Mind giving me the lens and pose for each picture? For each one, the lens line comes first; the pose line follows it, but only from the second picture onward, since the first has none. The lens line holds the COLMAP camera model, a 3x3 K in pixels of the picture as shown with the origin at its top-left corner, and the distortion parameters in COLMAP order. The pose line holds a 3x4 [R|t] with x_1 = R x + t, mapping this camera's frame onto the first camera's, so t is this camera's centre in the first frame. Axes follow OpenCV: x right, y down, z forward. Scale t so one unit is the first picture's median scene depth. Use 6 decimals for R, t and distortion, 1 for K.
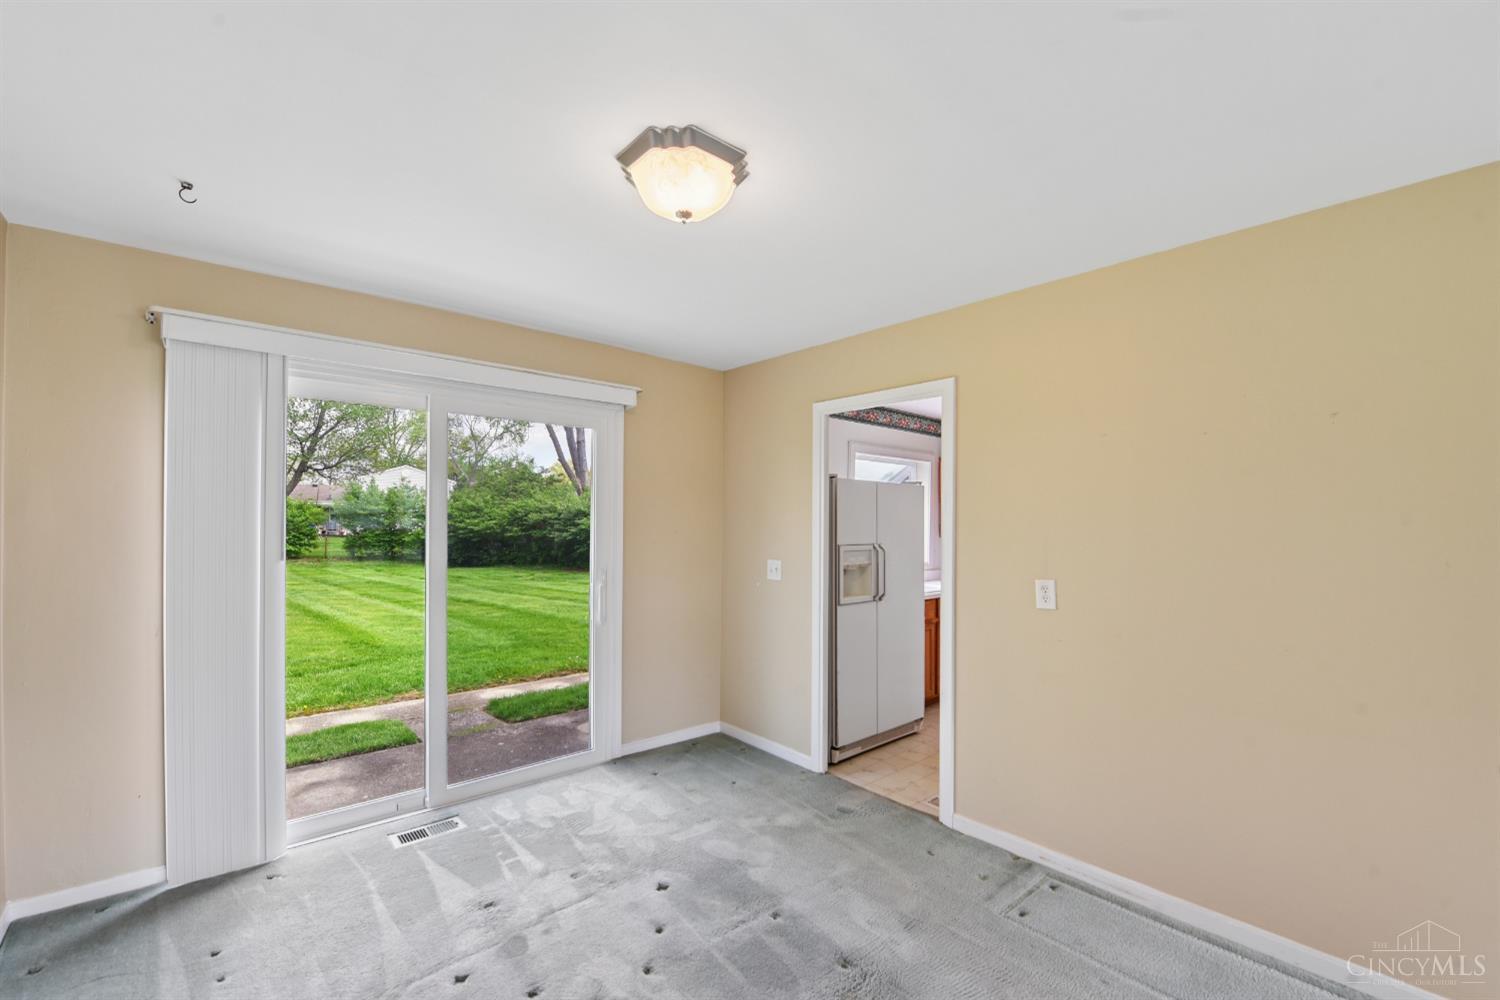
lens RADIAL K [[615.7, 0, 763.3], [0, 615.7, 512.3], [0, 0, 1]] dist [-0.012005, -0.001772]
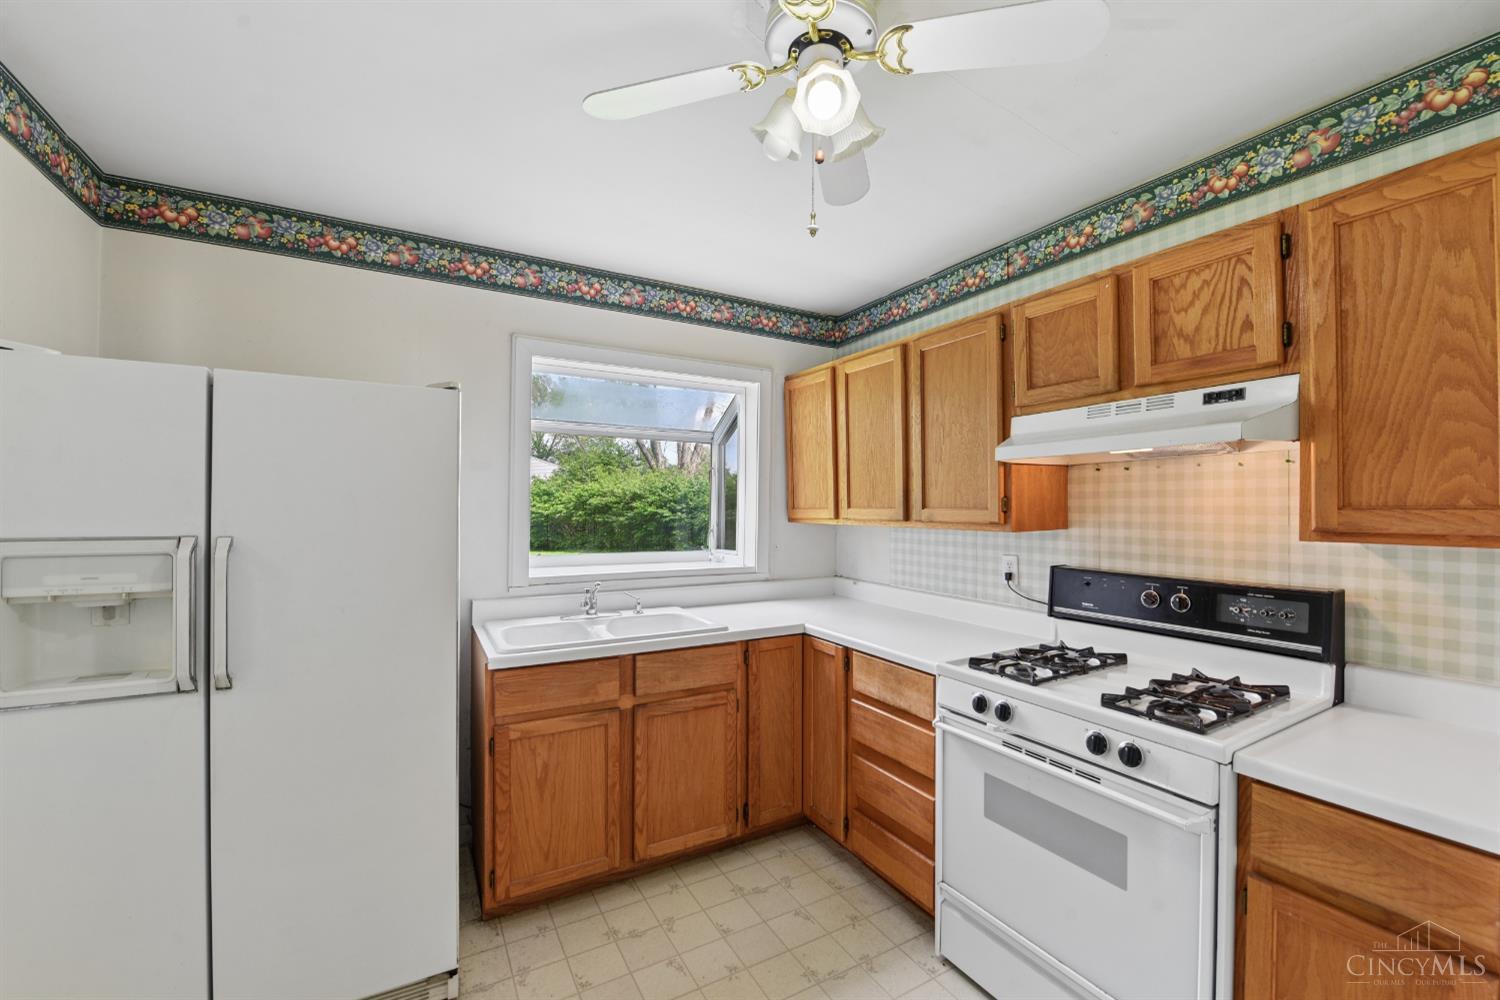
lens RADIAL K [[615.7, 0, 771.0], [0, 615.7, 503.6], [0, 0, 1]] dist [-0.012005, -0.001772]
pose [[0.979938, -0.002656, -0.199286, 0.592074], [0.004578, 0.999947, 0.009187, 0.029270], [0.199252, -0.009915, 0.979898, 0.712452]]
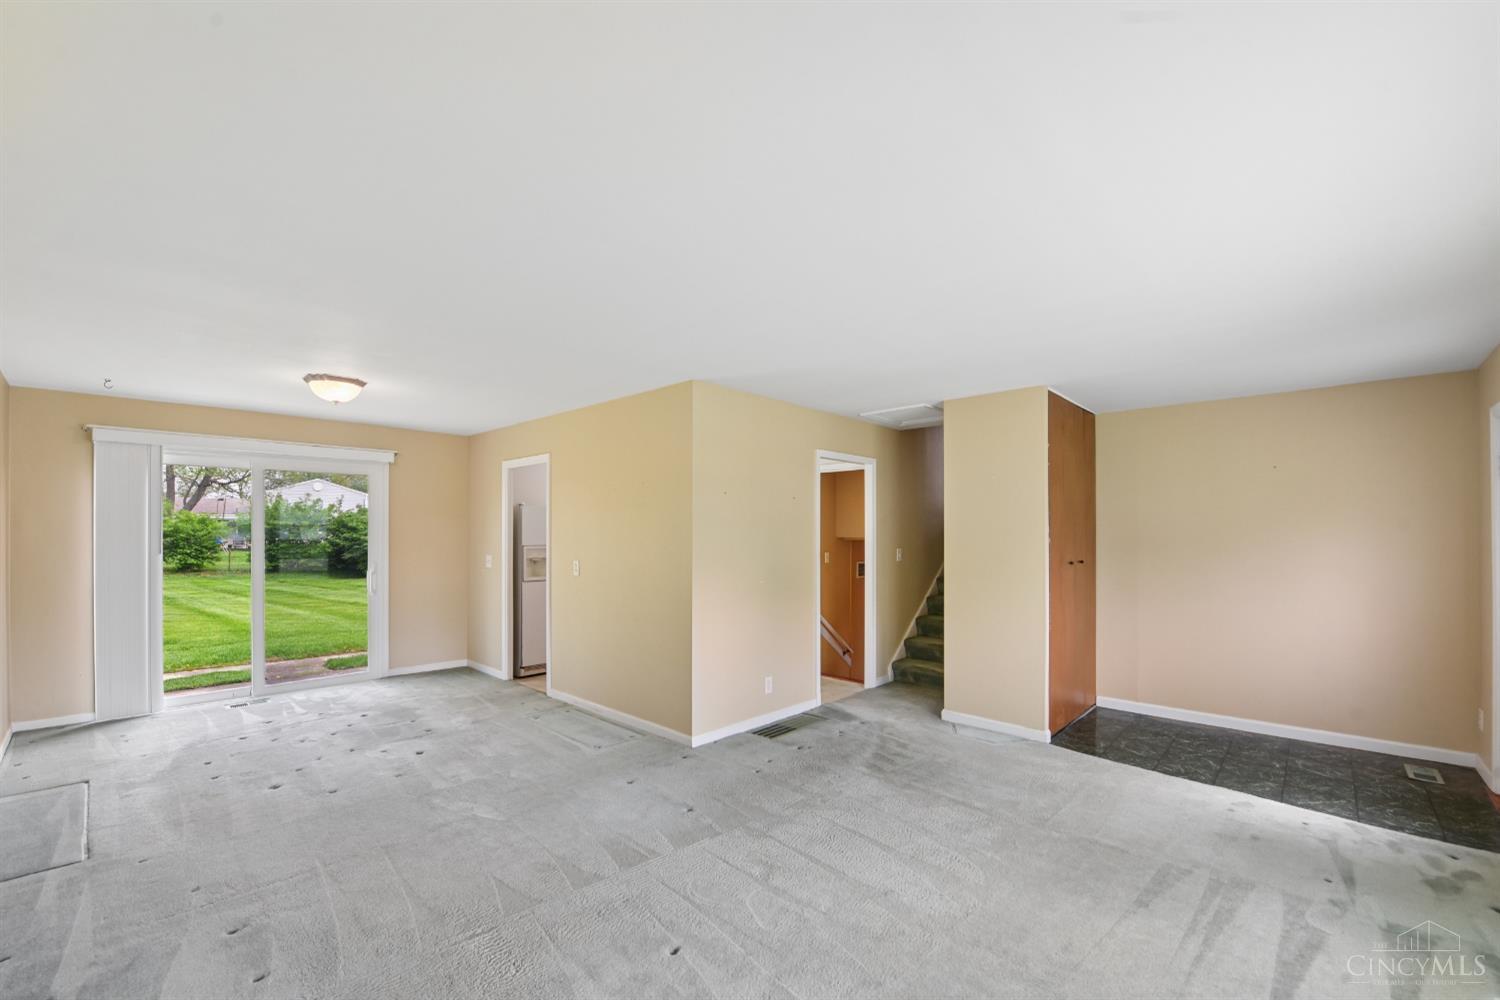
lens RADIAL K [[615.7, 0, 763.1], [0, 615.7, 524.0], [0, 0, 1]] dist [-0.012005, -0.001772]
pose [[0.995987, -0.006093, 0.089286, 0.585414], [0.005947, 0.999981, 0.001906, -0.004225], [-0.089296, -0.001367, 0.996004, -0.672792]]
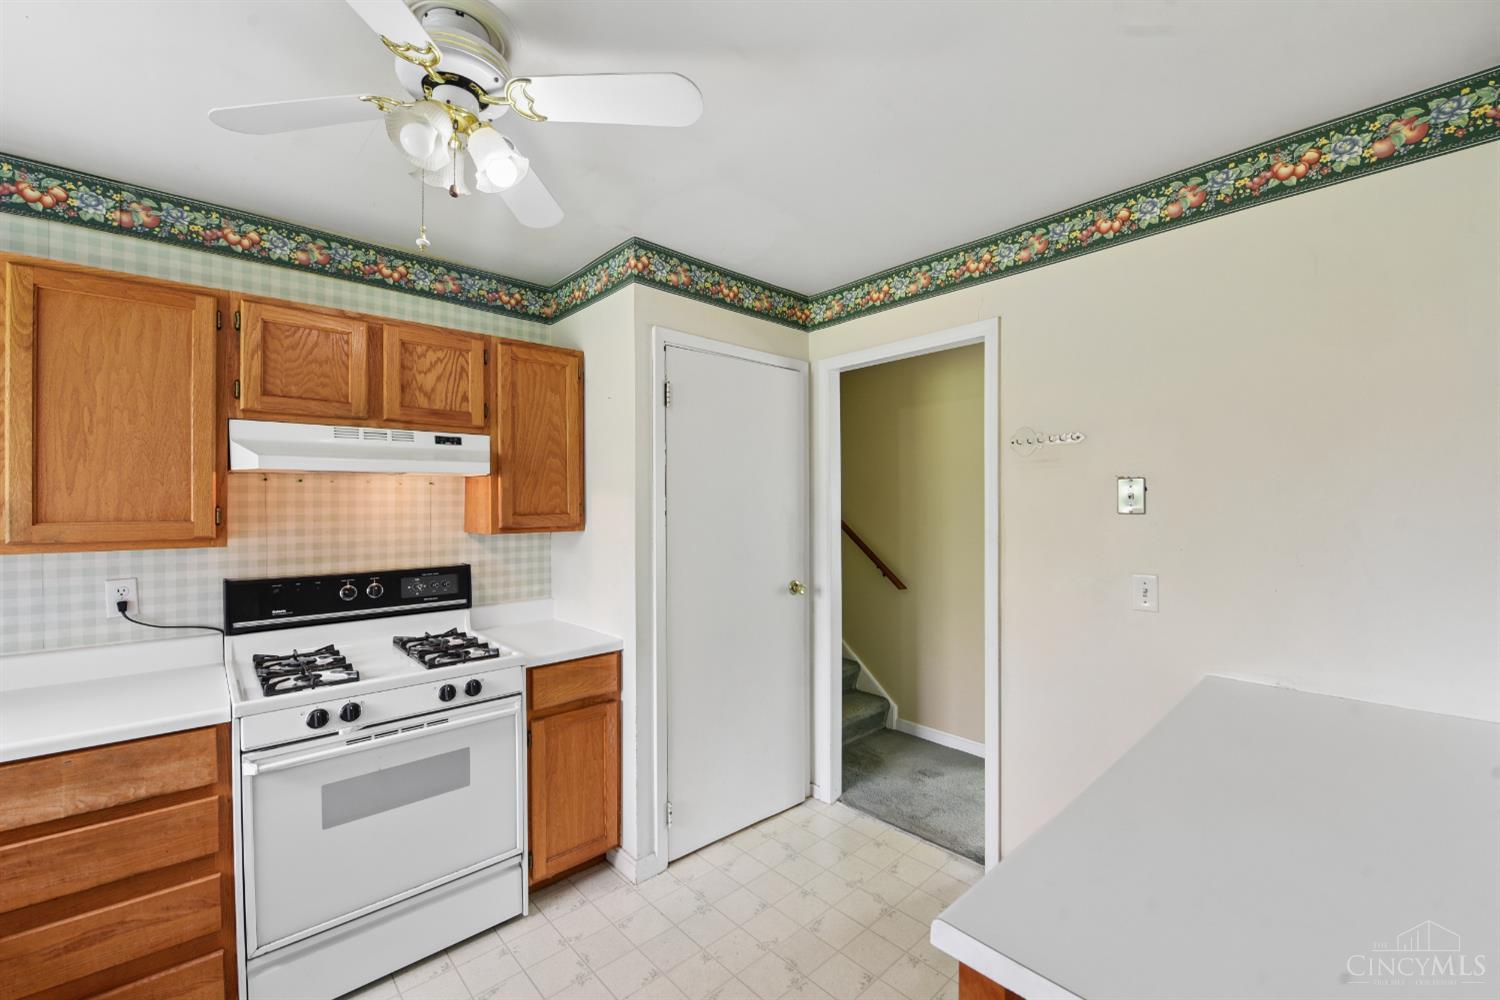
lens RADIAL K [[615.7, 0, 751.6], [0, 615.7, 501.3], [0, 0, 1]] dist [-0.012005, -0.001772]
pose [[-0.018811, -0.001610, 0.999822, 0.210769], [-0.012501, 0.999921, 0.001375, 0.018946], [-0.999745, -0.012473, -0.018829, 0.875954]]
